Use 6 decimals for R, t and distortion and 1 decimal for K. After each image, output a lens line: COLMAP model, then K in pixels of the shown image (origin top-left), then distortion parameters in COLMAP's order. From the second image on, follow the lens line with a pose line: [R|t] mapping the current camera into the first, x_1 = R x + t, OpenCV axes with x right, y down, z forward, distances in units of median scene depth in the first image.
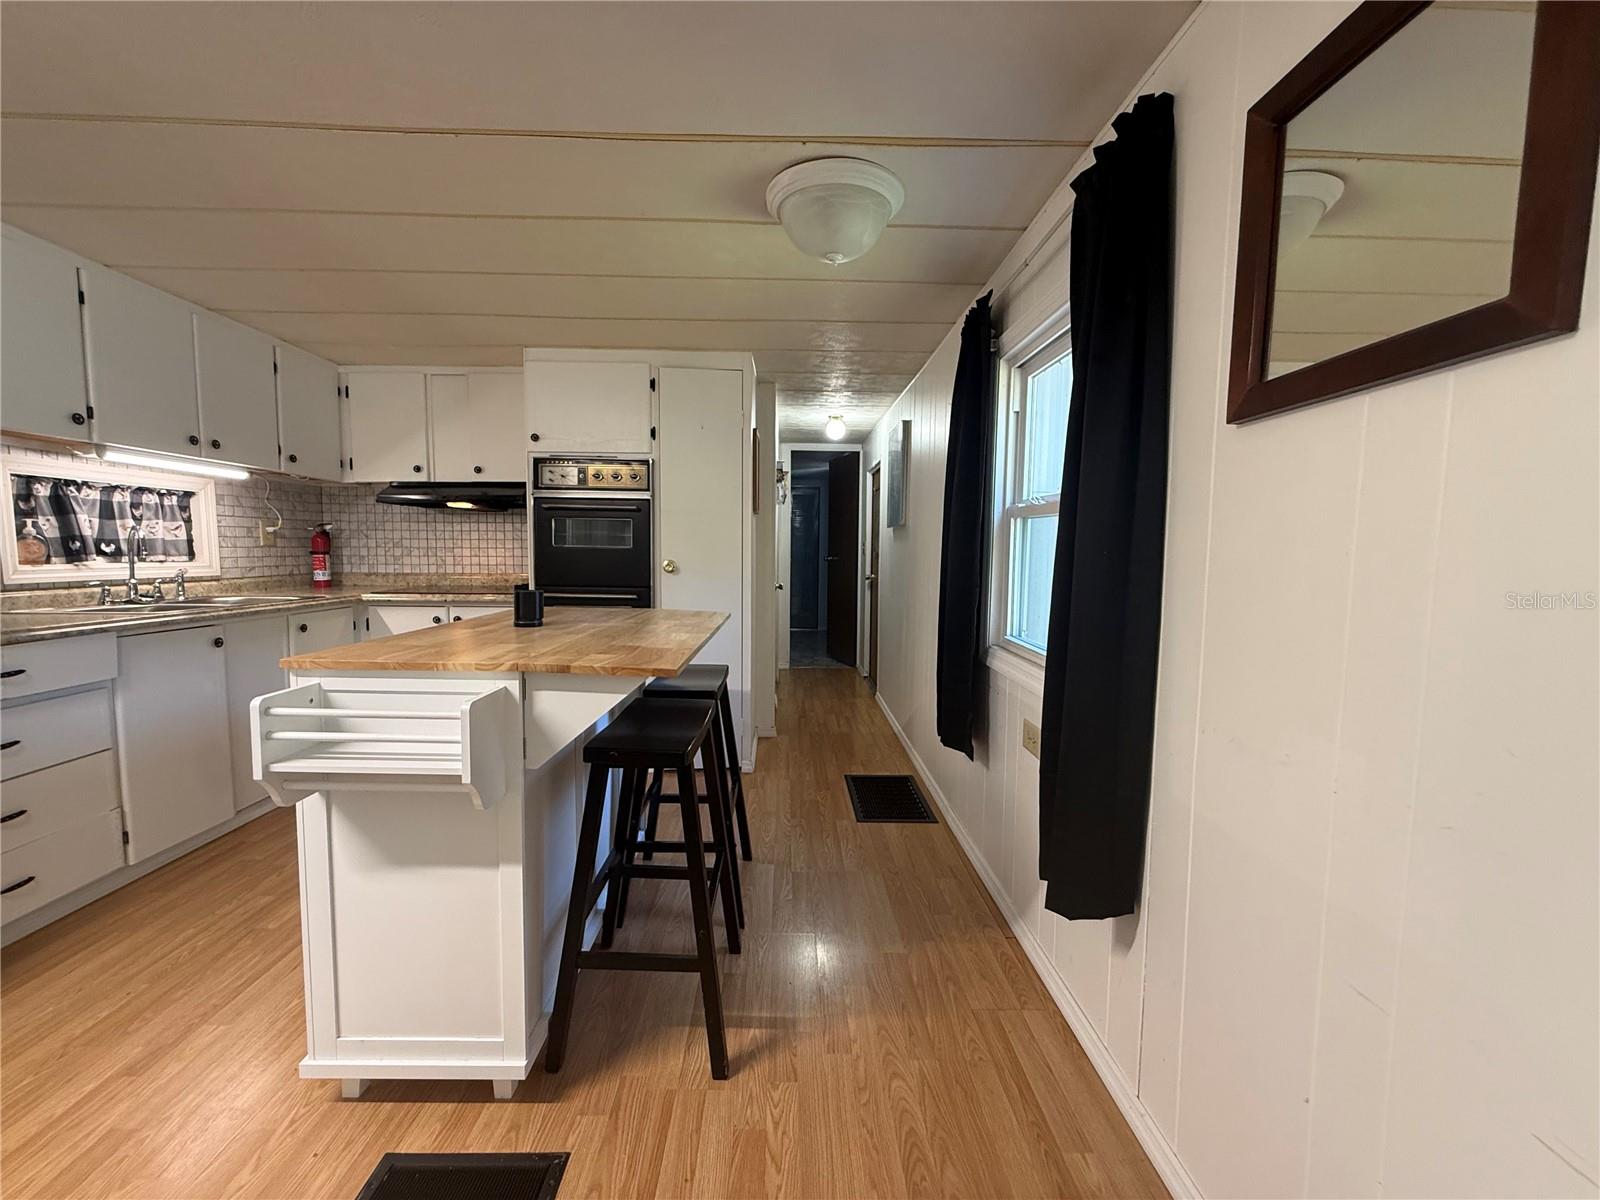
lens RADIAL K [[636.0, 0, 794.9], [0, 636.0, 600.1], [0, 0, 1]] dist [0.001318, -0.000226]
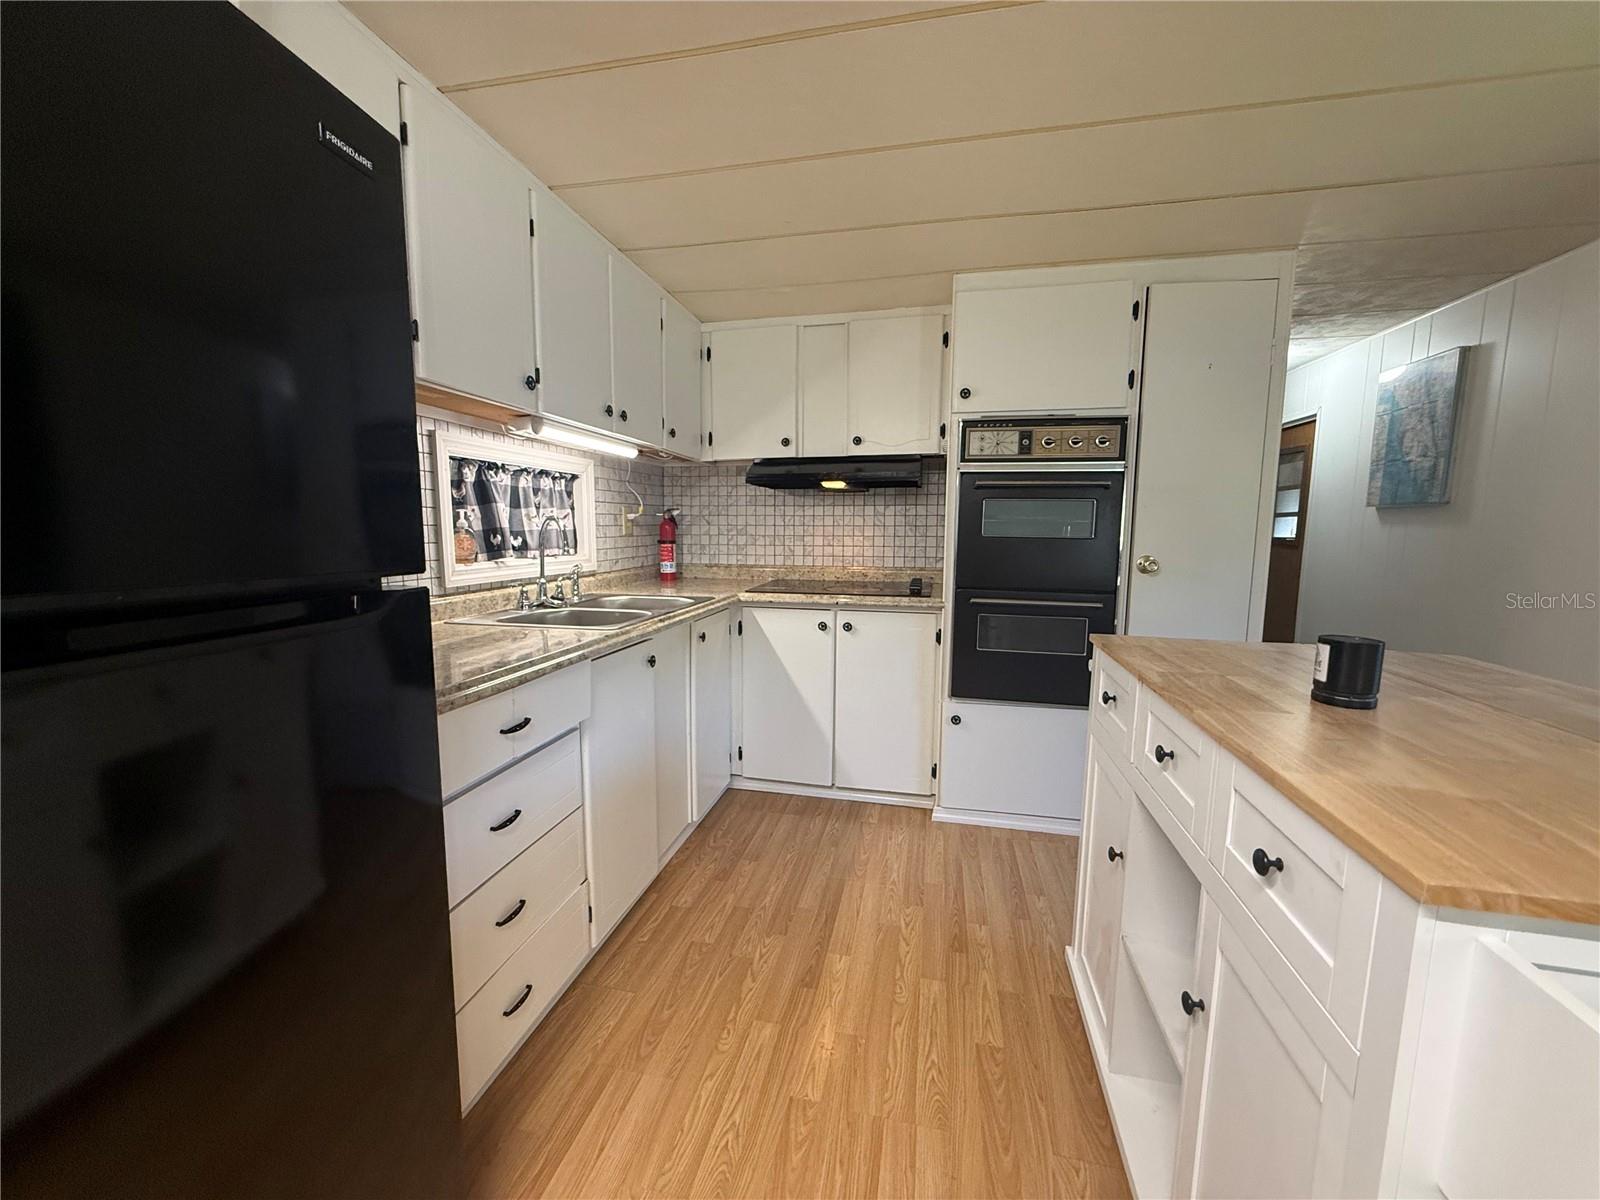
lens RADIAL K [[636.0, 0, 794.9], [0, 636.0, 600.1], [0, 0, 1]] dist [0.001318, -0.000226]
pose [[0.972042, 0.024545, -0.233520, -0.456793], [-0.016226, 0.999166, 0.037480, -0.036617], [0.234245, -0.032643, 0.971629, 0.221952]]
